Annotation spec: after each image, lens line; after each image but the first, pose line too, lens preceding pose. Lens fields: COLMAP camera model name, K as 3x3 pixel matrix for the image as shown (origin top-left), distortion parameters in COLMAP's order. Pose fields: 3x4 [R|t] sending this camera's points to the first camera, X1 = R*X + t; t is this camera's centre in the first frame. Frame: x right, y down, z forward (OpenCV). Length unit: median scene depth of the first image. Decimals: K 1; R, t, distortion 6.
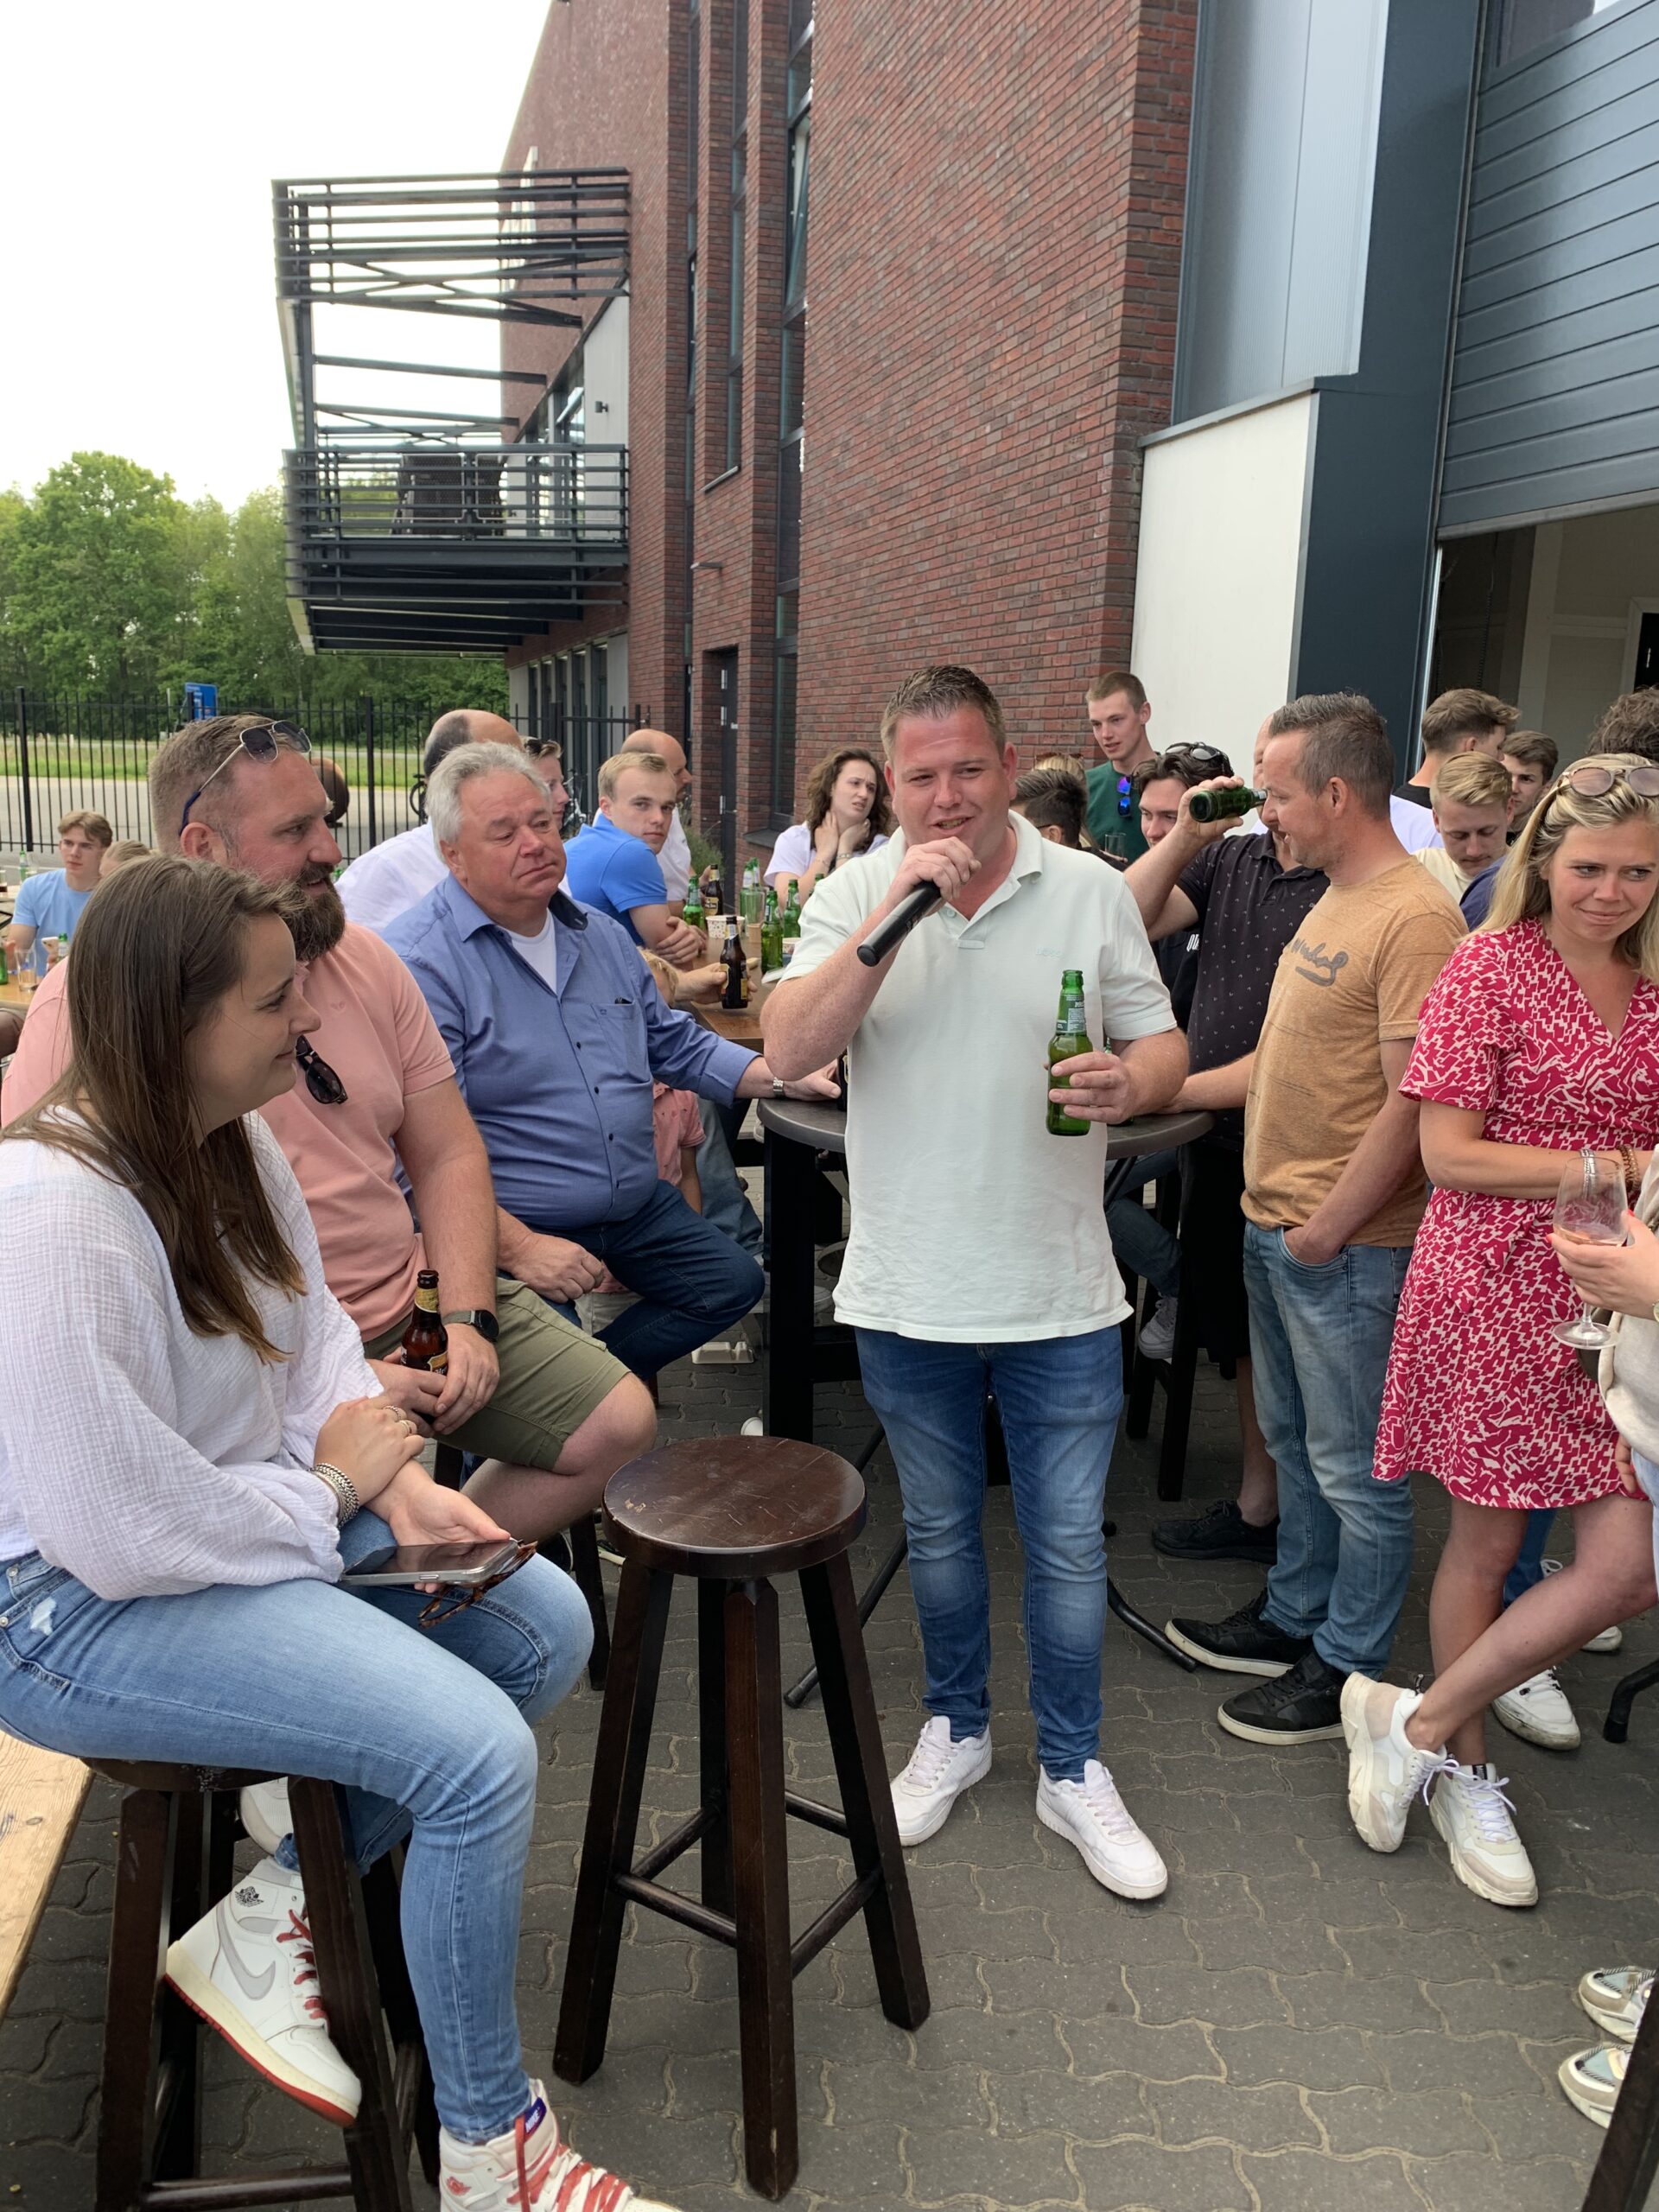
lens RADIAL K [[1685.5, 0, 829.5], [0, 1685.5, 1106.0], [0, 0, 1]] dist [-0.003342, -0.002212]
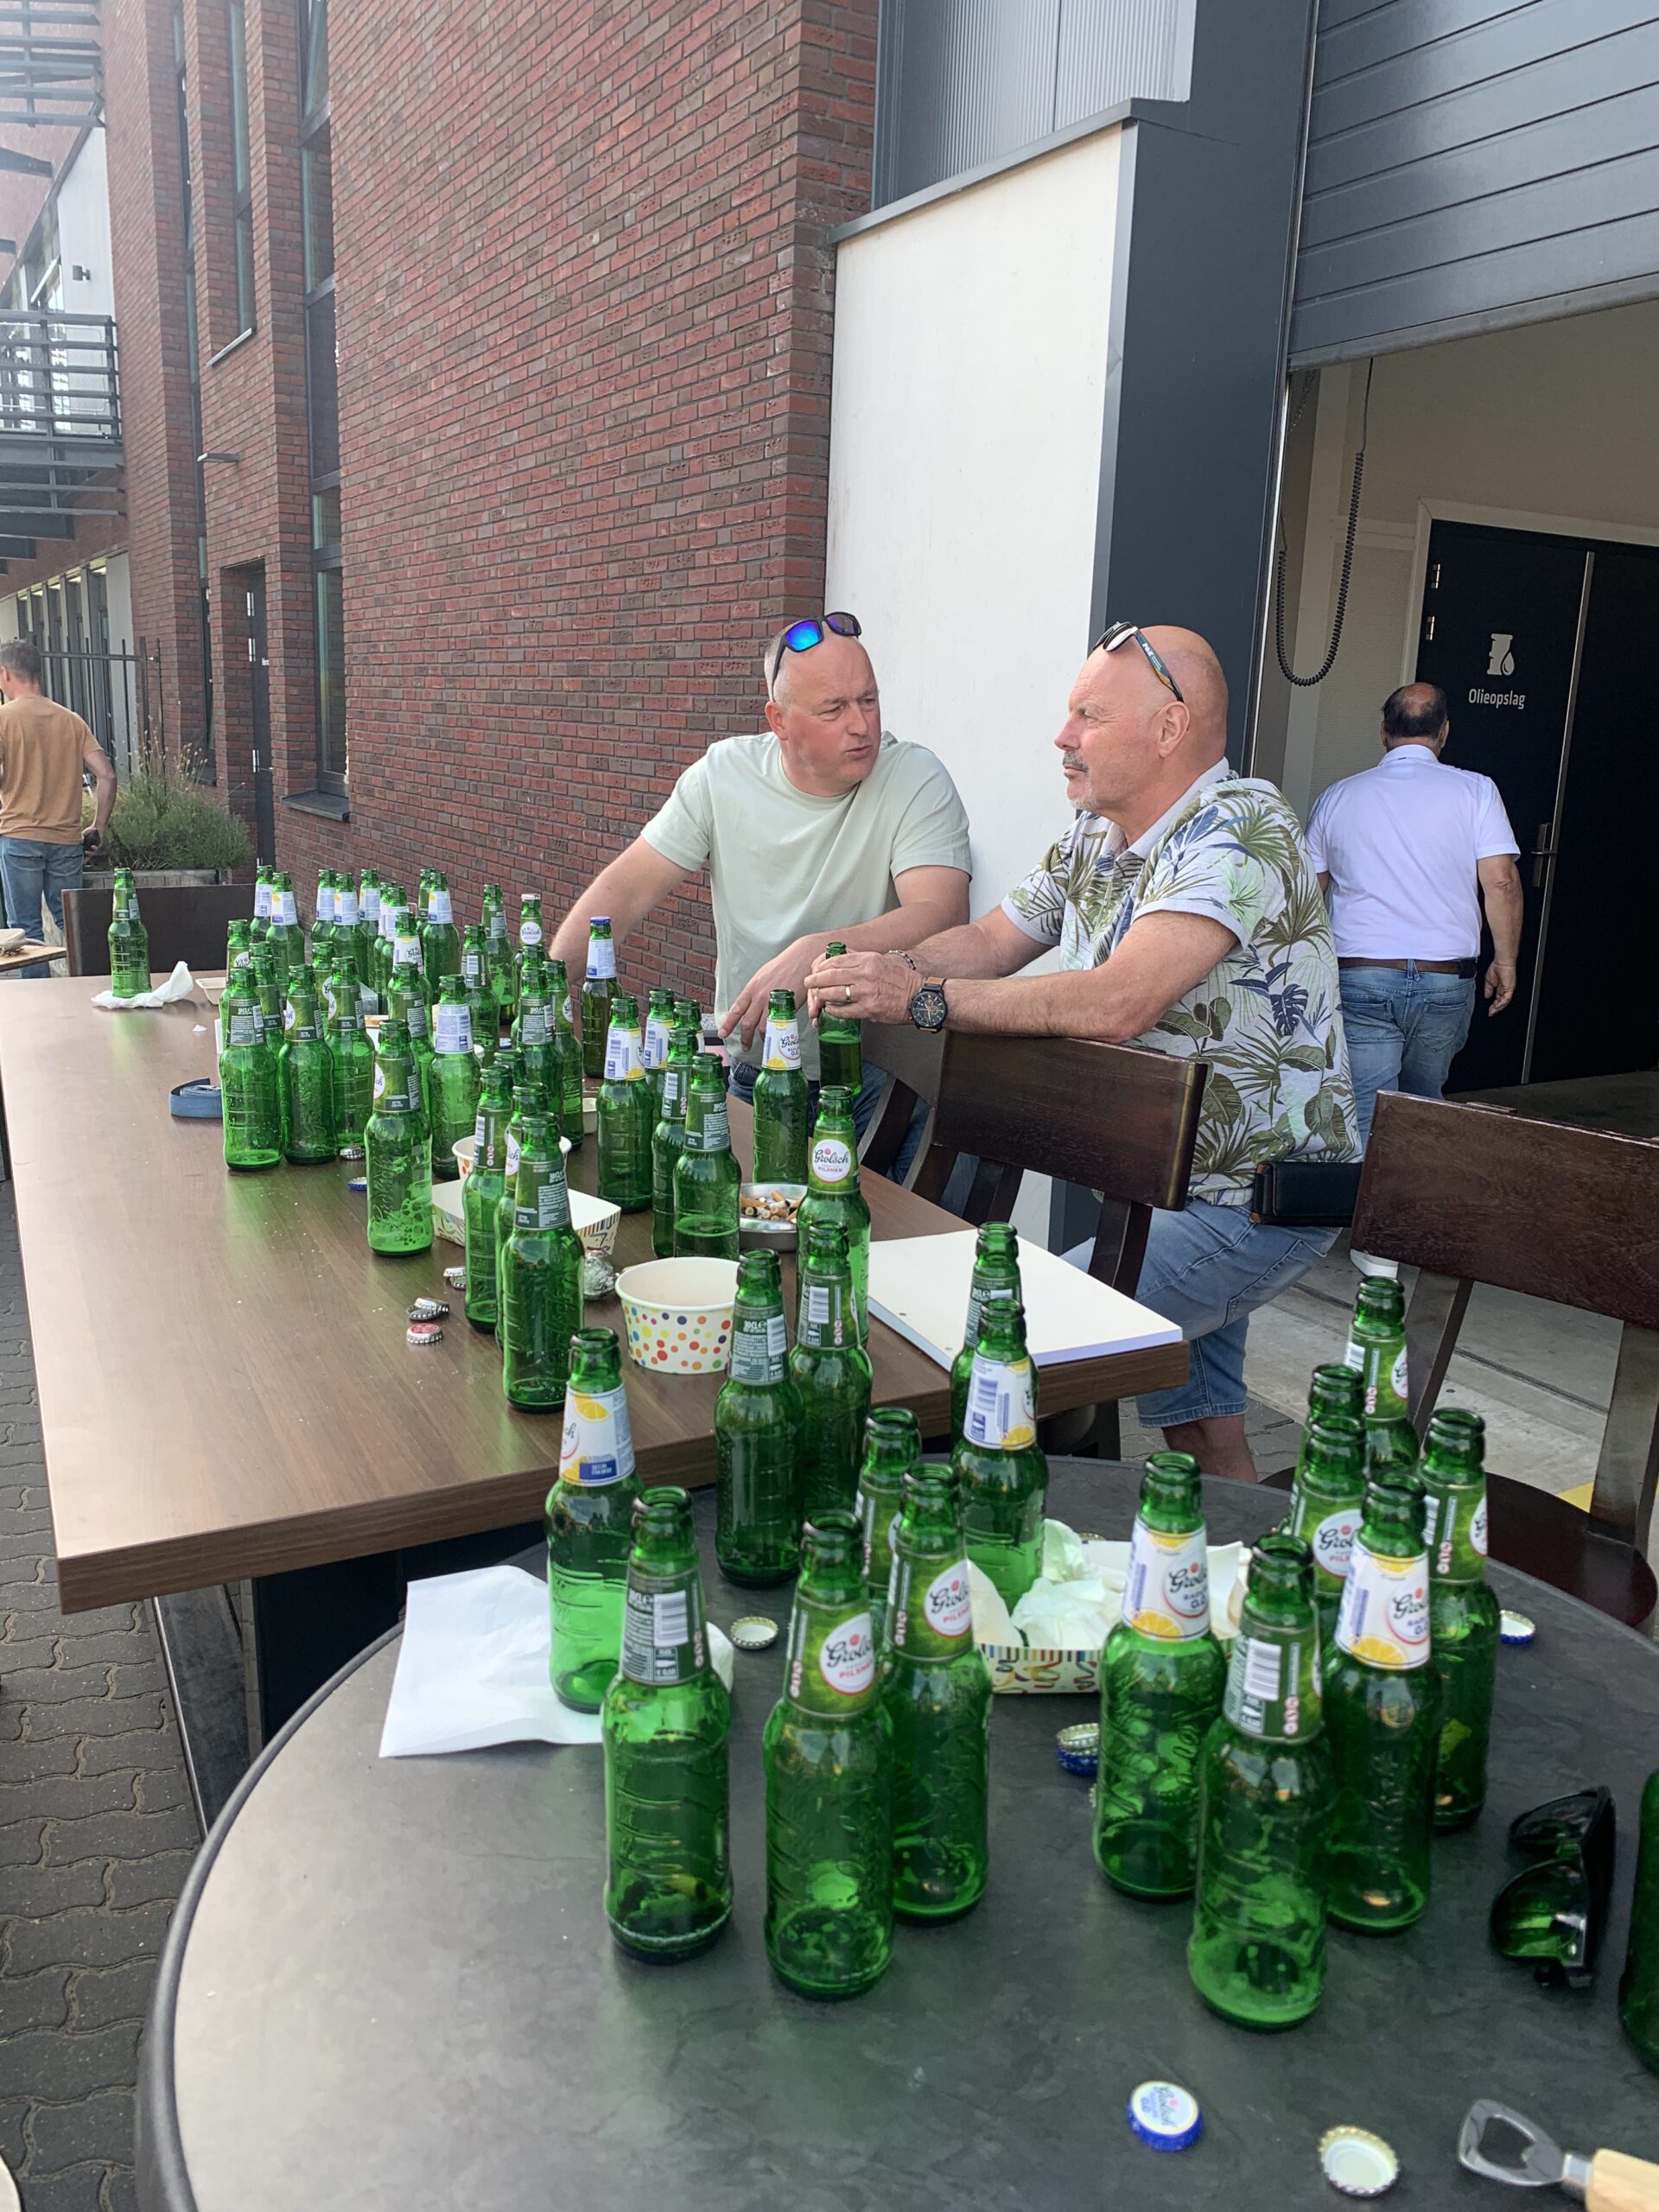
lens RADIAL K [[1770.9, 0, 829.5], [0, 1770.9, 1106.0], [0, 0, 1]] dist [0.042013, -0.003681]
pose [[0.971863, -0.040973, 0.231956, -0.001795], [0.038025, 0.999129, 0.017170, -0.030788], [-0.232458, -0.007867, 0.972575, 0.182216]]
